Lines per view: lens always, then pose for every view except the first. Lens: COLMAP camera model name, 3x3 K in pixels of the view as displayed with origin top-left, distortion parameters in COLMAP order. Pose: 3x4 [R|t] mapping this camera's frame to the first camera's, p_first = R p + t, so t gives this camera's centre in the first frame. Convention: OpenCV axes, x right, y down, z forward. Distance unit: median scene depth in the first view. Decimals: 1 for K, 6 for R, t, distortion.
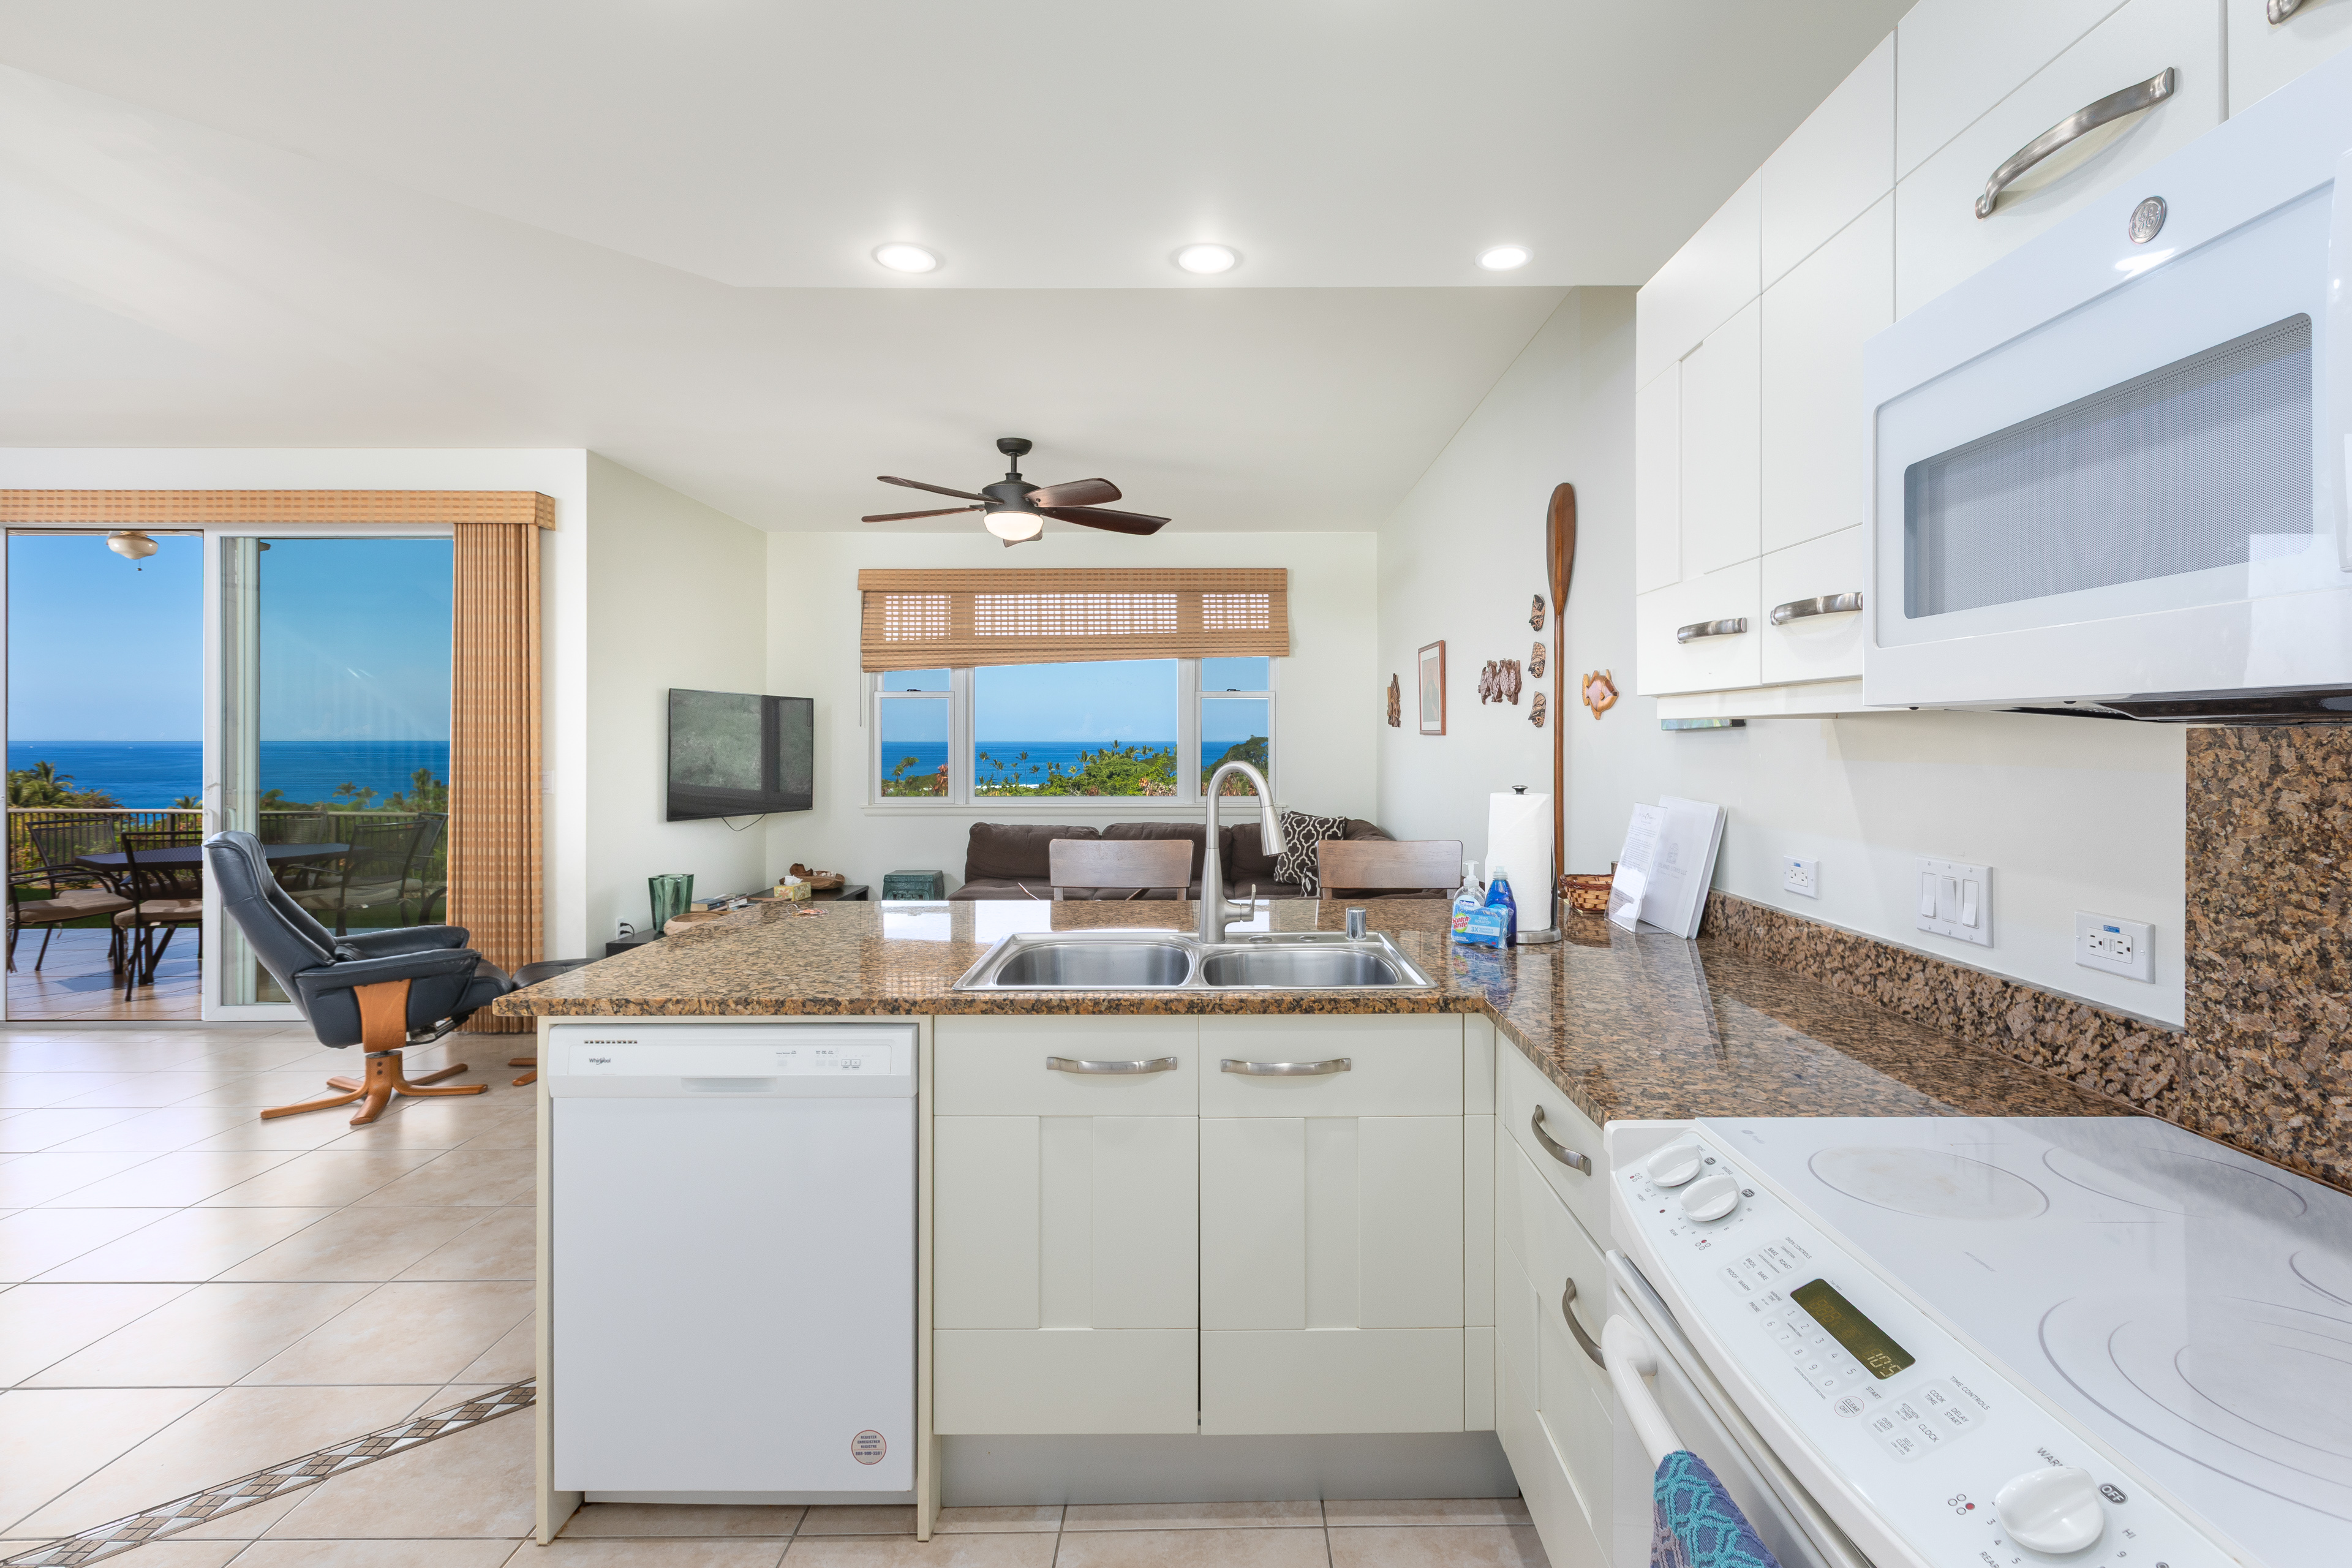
lens RADIAL K [[1100.6, 0, 1182.8], [0, 1100.6, 739.4], [0, 0, 1]] dist [-0.000323, -0.000413]
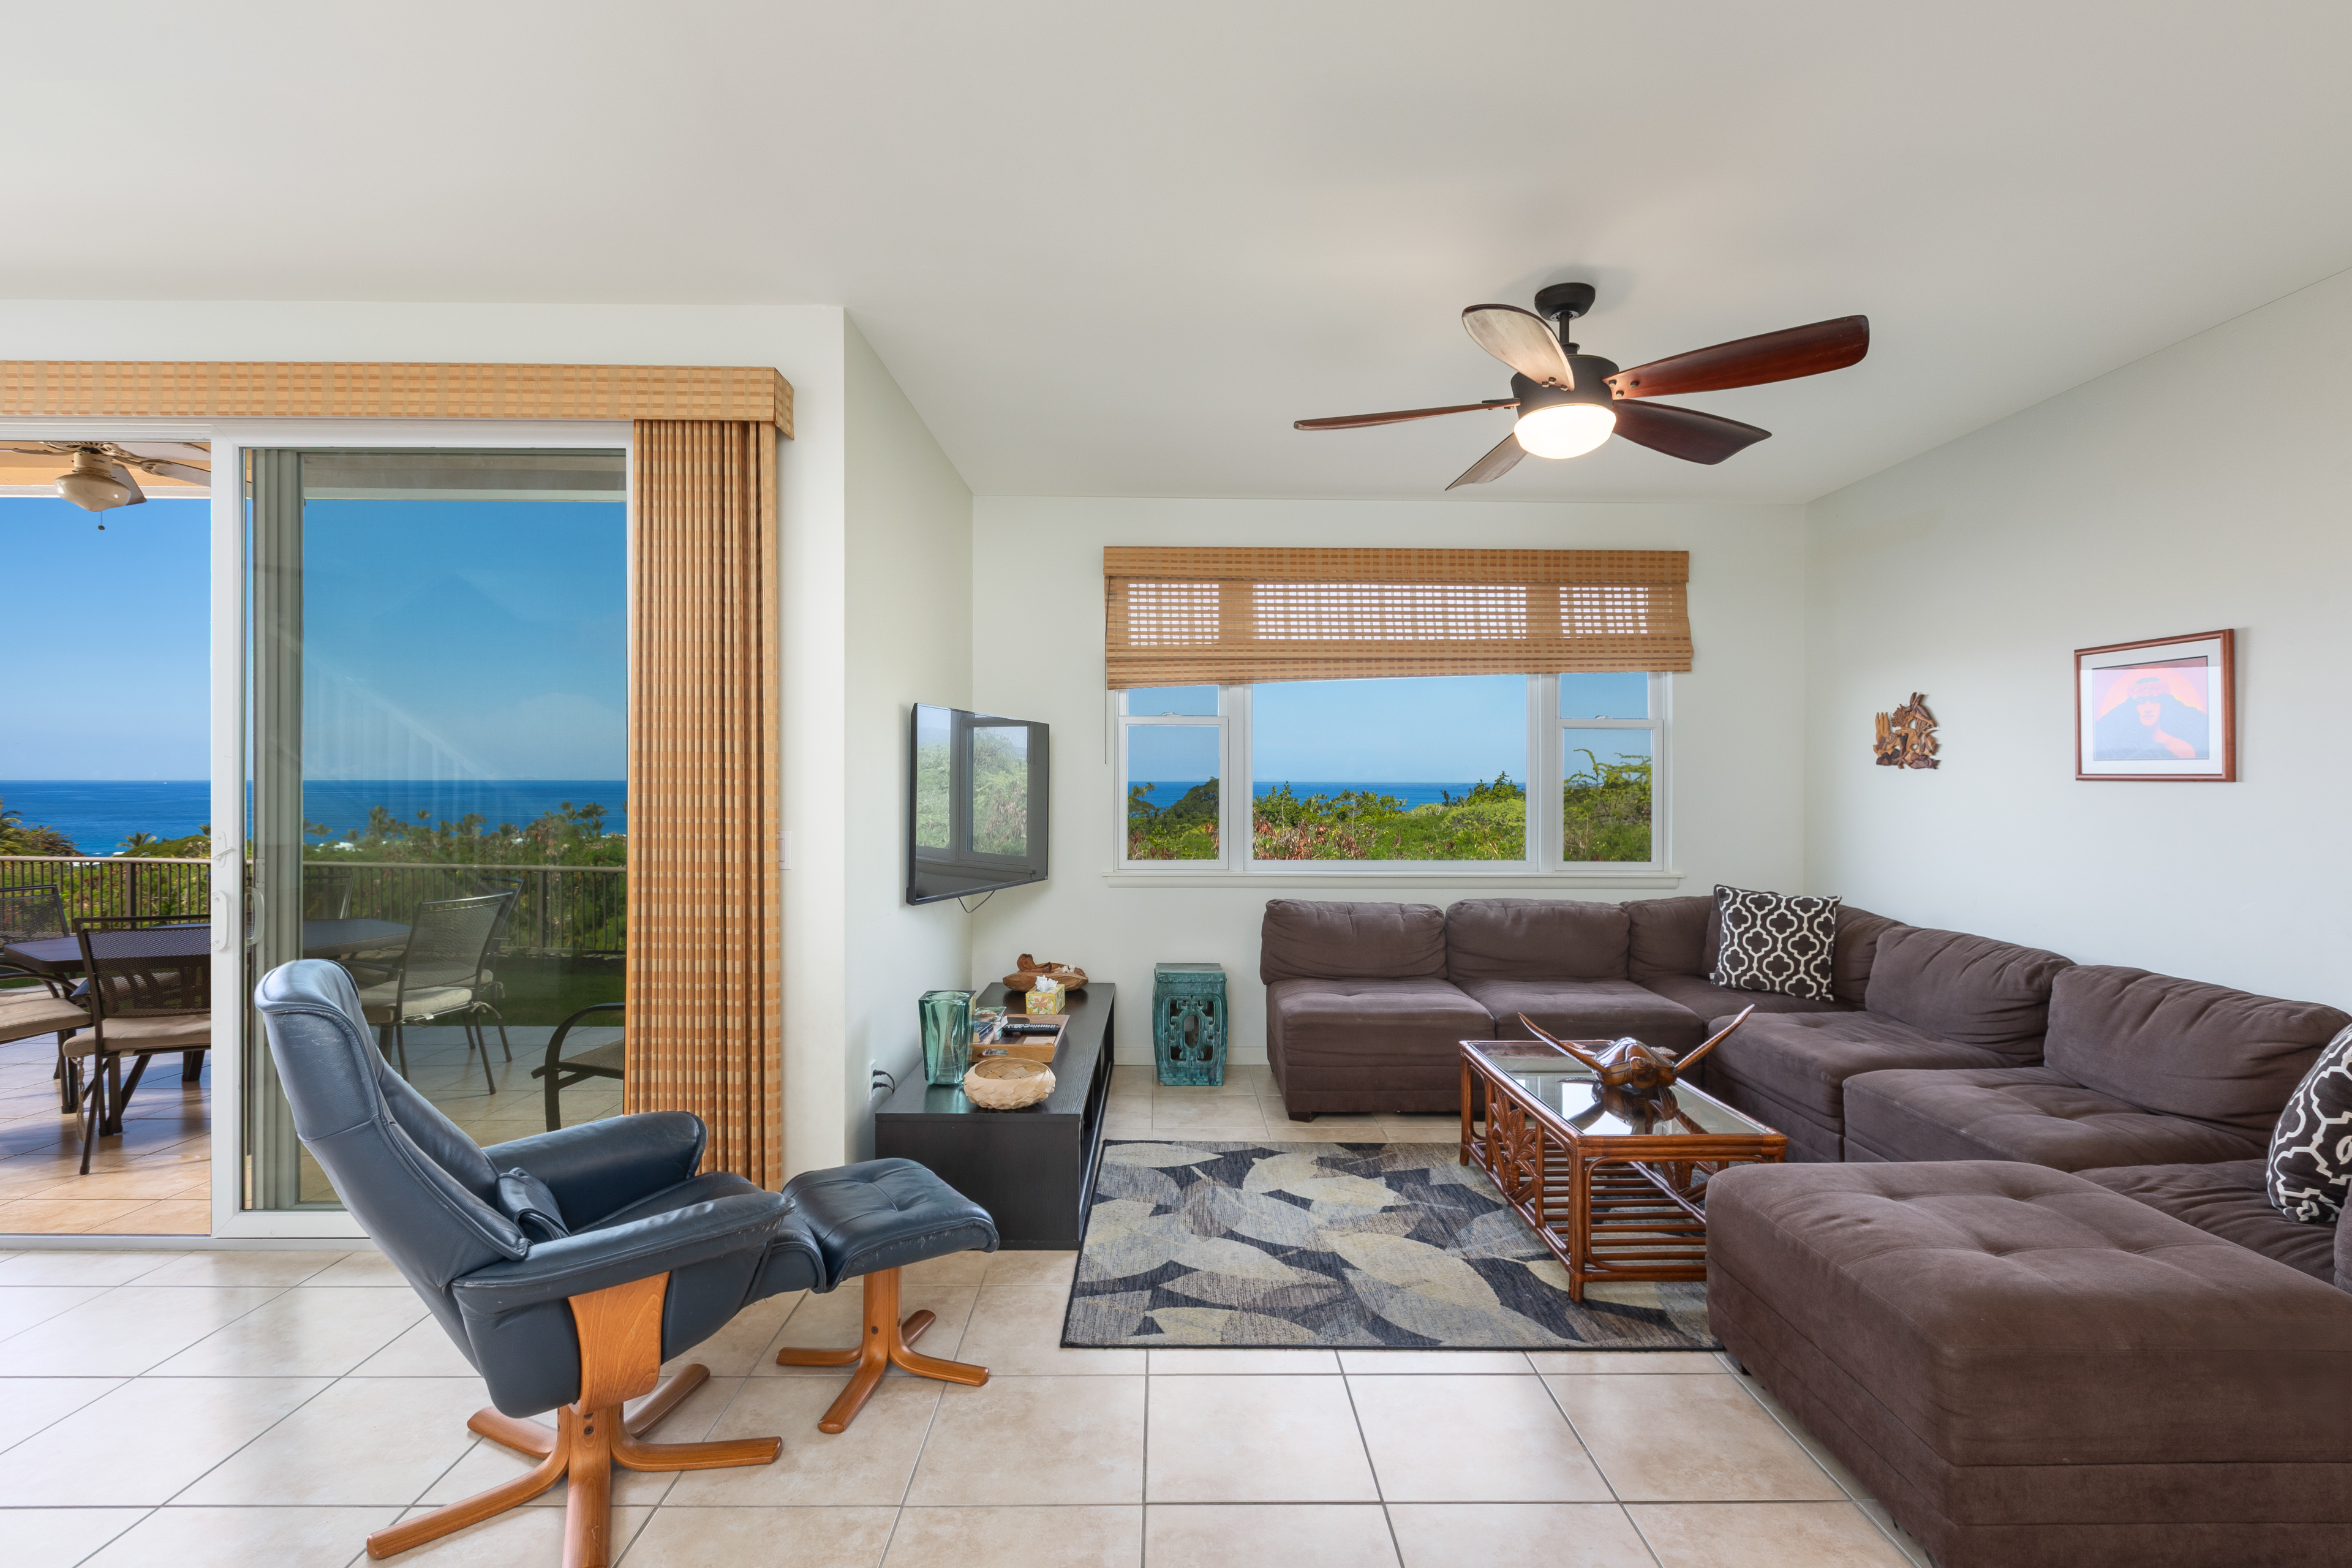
lens RADIAL K [[1119.7, 0, 1176.0], [0, 1119.7, 784.0], [0, 0, 1]] dist [0.001432, 0.000384]
pose [[0.999941, 0.006187, 0.008952, -0.295312], [-0.006209, 0.999978, 0.002433, -0.000460], [-0.008936, -0.002489, 0.999957, 0.305153]]
